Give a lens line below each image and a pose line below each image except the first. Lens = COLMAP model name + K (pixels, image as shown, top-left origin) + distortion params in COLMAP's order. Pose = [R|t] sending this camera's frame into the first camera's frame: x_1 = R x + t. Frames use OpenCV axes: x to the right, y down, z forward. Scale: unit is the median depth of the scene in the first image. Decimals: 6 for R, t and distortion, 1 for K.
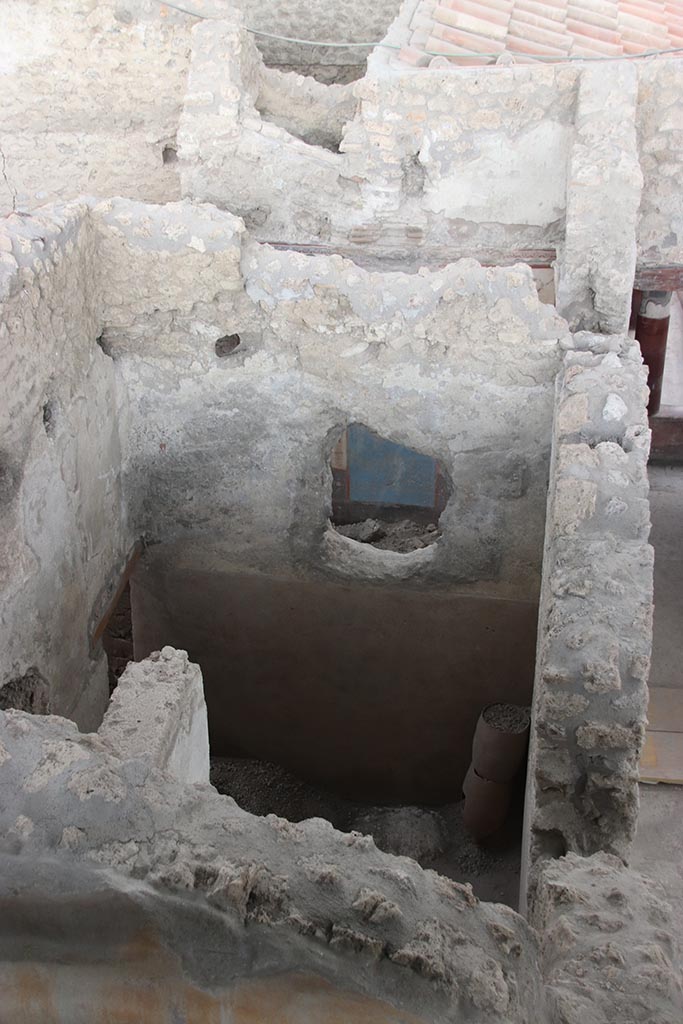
lens RADIAL K [[1286.9, 0, 339.1], [0, 1286.9, 505.9], [0, 0, 1]] dist [0.178087, 0.000000]
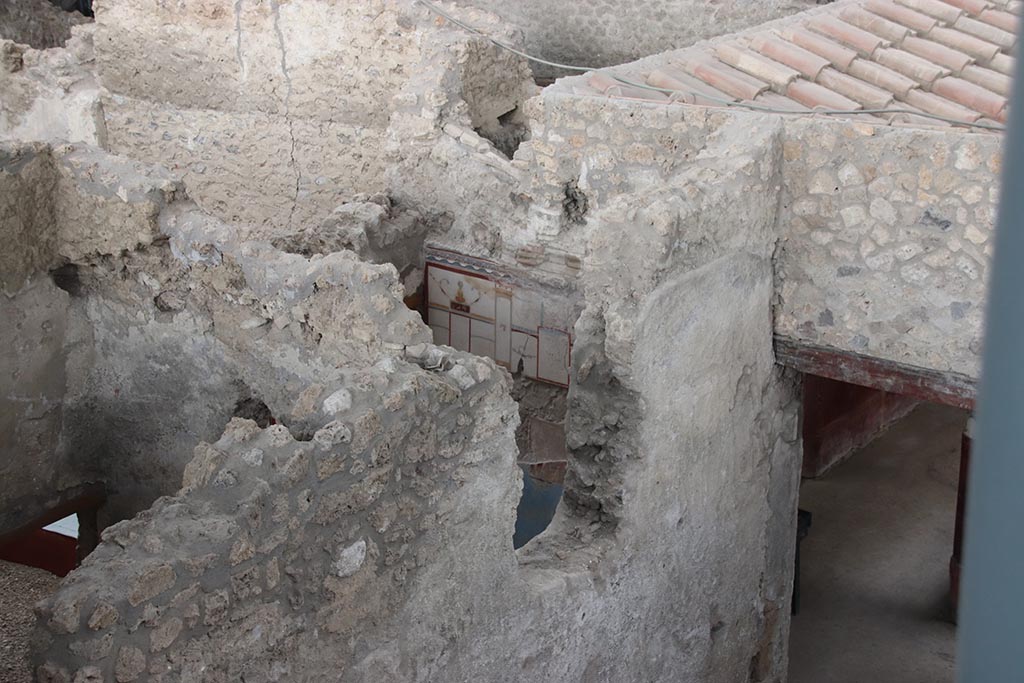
lens RADIAL K [[1630.4, 0, 506.7], [0, 1630.4, 340.9], [0, 0, 1]] dist [0.209745, 0.000000]
pose [[0.885798, 0.181731, -0.427007, 0.541558], [-0.258648, 0.957302, -0.129128, 0.002804], [0.385308, 0.224826, 0.894981, -0.033476]]
